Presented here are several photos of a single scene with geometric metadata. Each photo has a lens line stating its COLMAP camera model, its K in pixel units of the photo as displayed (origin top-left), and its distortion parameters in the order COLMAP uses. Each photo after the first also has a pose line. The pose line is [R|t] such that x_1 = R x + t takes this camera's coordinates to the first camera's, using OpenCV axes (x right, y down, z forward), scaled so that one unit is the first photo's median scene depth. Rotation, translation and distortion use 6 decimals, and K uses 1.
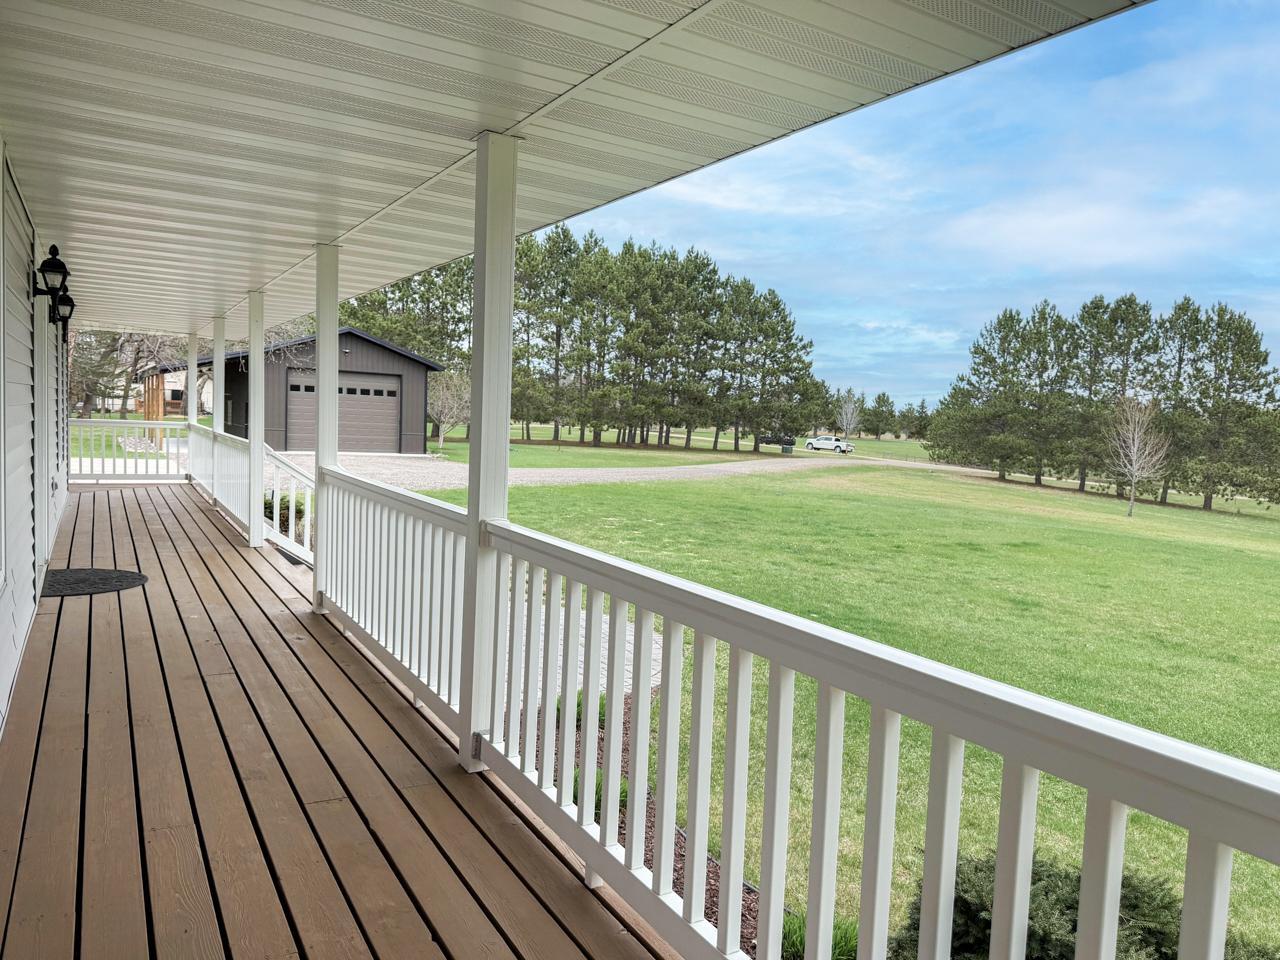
lens RADIAL K [[891.1, 0, 640.0], [0, 891.1, 480.0], [0, 0, 1]] dist [0.074094, -0.000564]
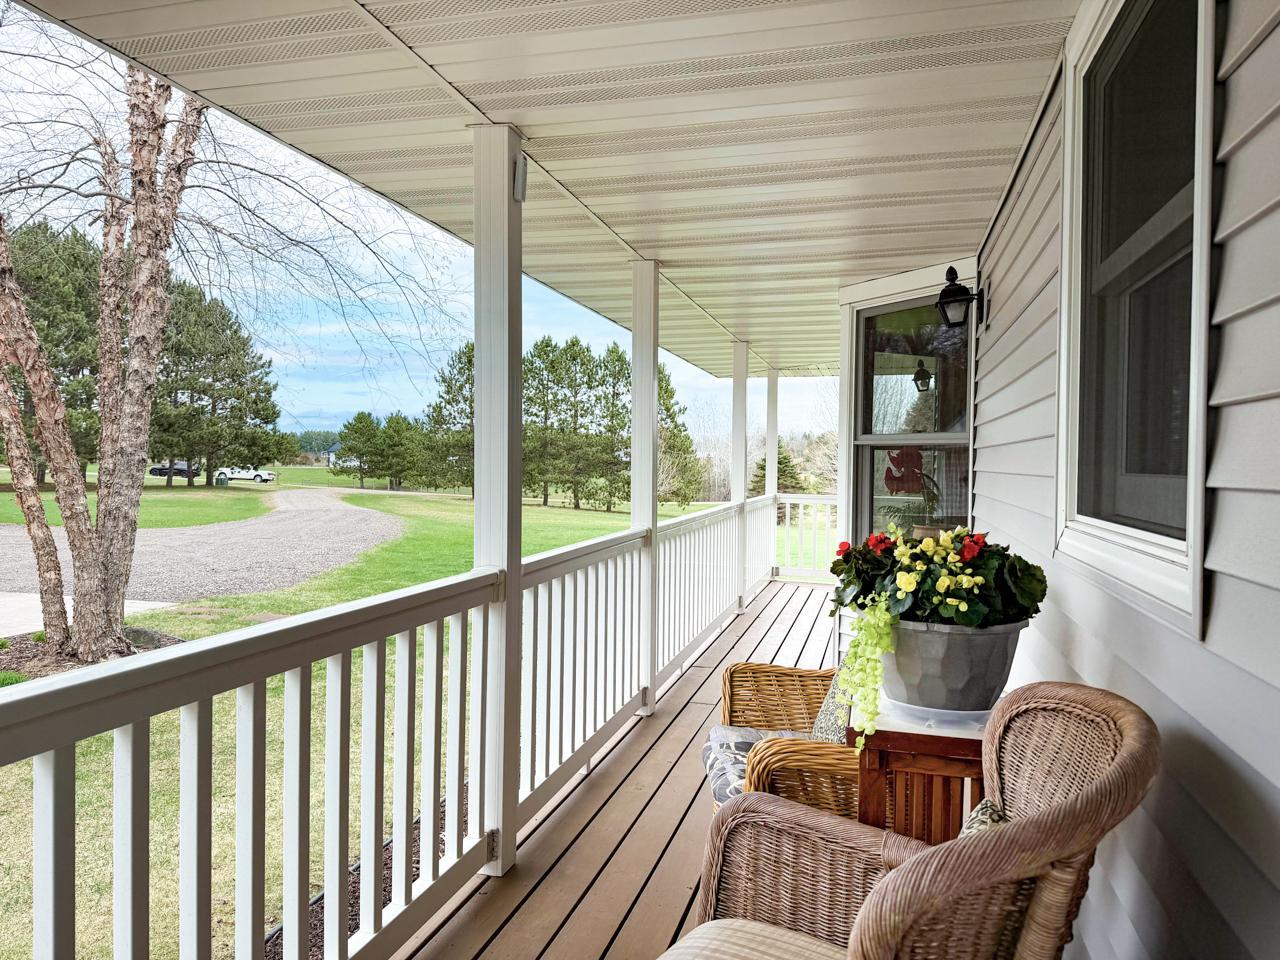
lens RADIAL K [[891.1, 0, 640.0], [0, 891.1, 480.0], [0, 0, 1]] dist [0.074094, -0.000564]
pose [[0.723765, -0.053992, 0.687931, -0.196287], [0.068459, 0.997634, 0.006275, -0.018454], [-0.686642, 0.042553, 0.725749, 0.105869]]
